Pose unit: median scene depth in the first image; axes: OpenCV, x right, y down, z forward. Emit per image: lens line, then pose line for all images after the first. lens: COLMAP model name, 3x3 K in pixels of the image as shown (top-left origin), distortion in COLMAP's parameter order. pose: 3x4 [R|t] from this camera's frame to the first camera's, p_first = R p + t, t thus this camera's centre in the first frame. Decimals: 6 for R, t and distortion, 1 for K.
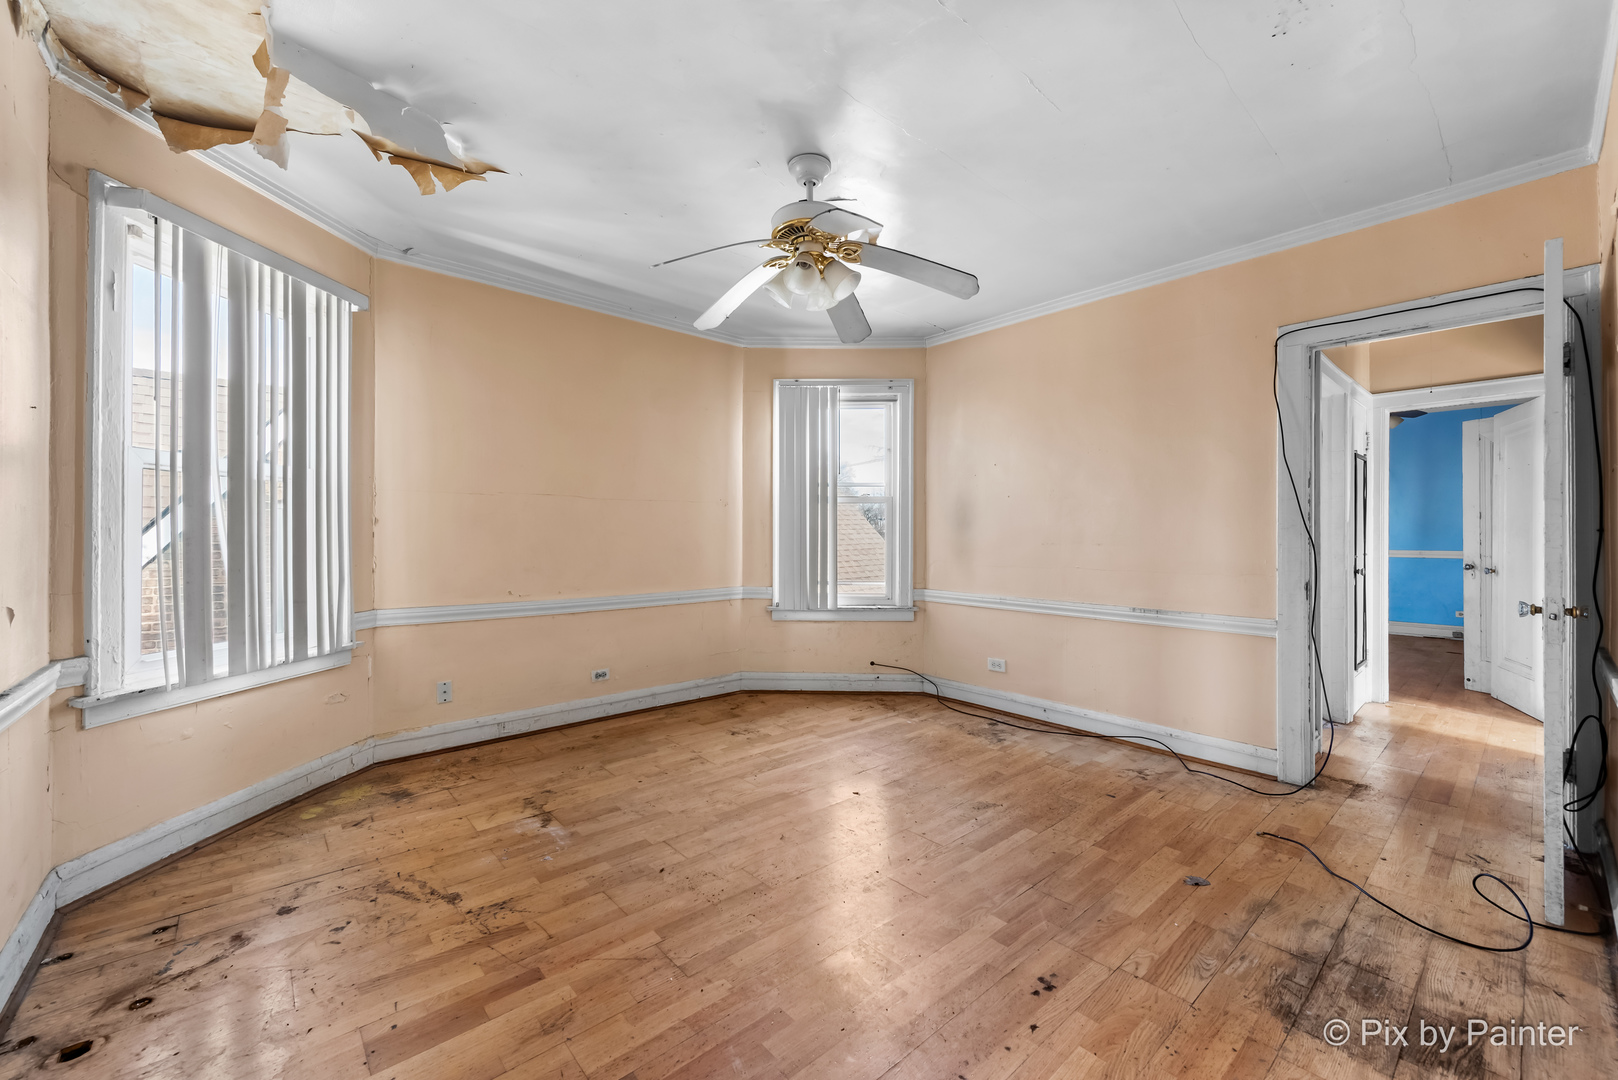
lens RADIAL K [[645.4, 0, 811.5], [0, 645.4, 545.6], [0, 0, 1]] dist [0.016756, -0.004294]
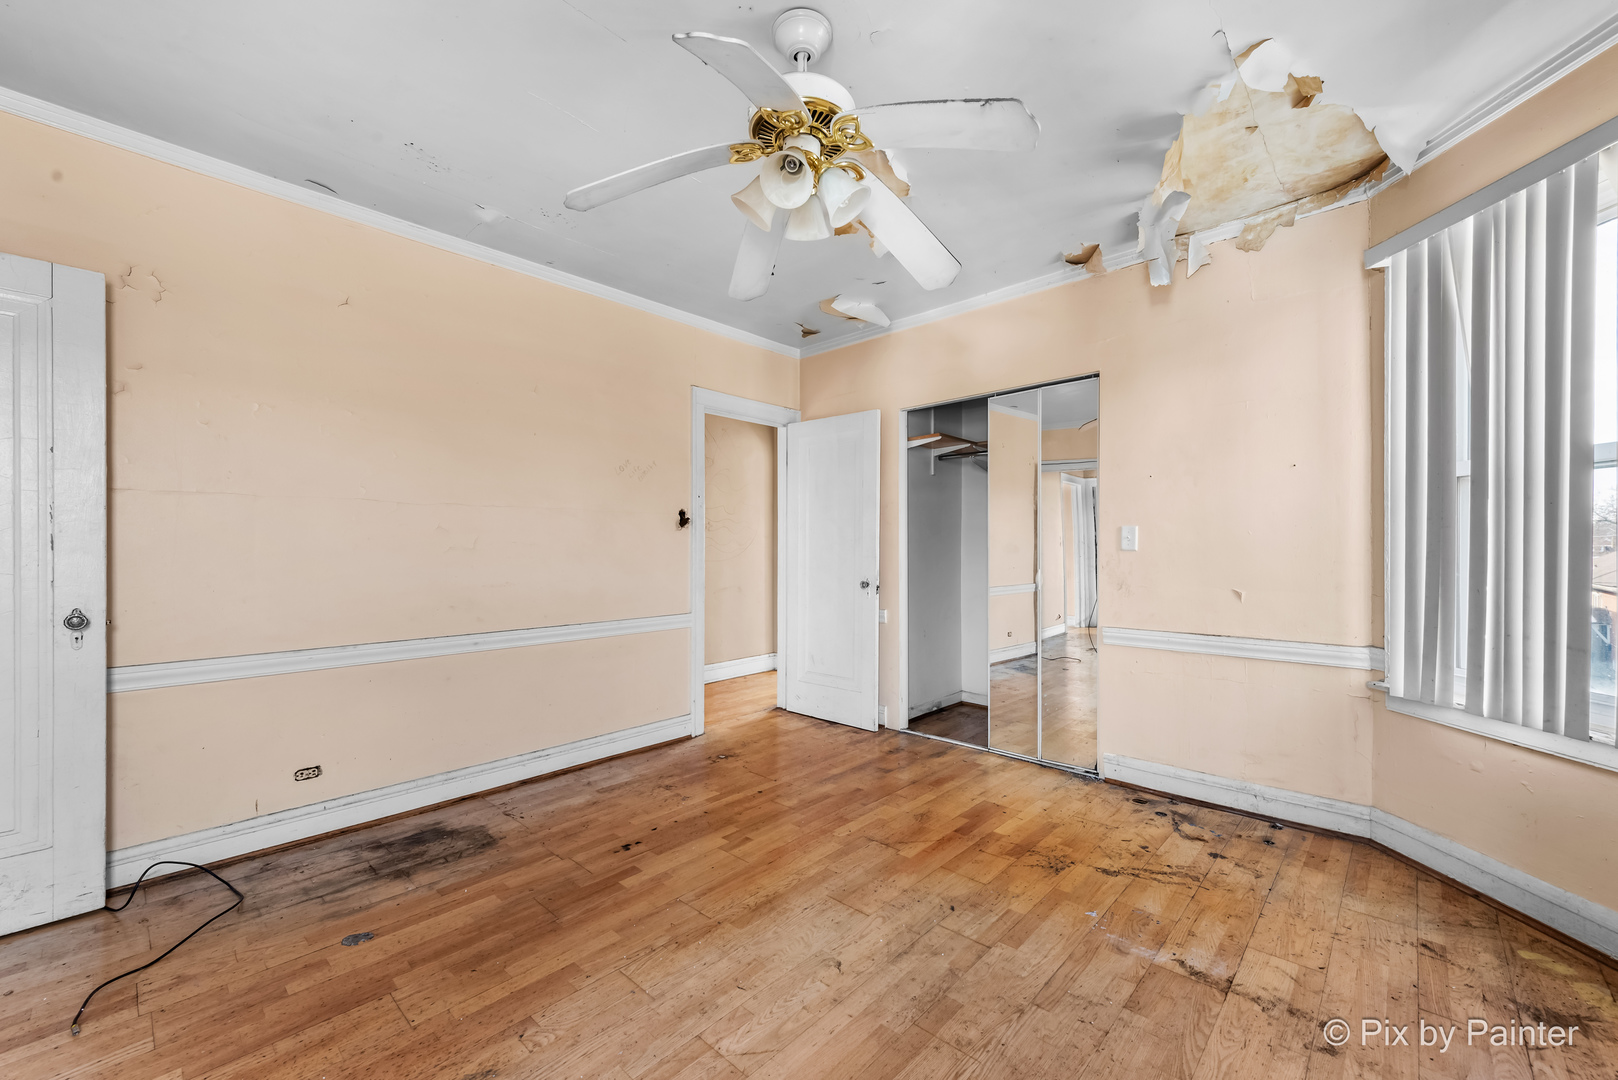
lens RADIAL K [[645.4, 0, 811.5], [0, 645.4, 545.6], [0, 0, 1]] dist [0.016756, -0.004294]
pose [[-0.995306, -0.001939, -0.096760, 0.069935], [-0.002533, 0.999979, 0.006010, -0.027344], [0.096746, 0.006227, -0.995290, 2.138575]]
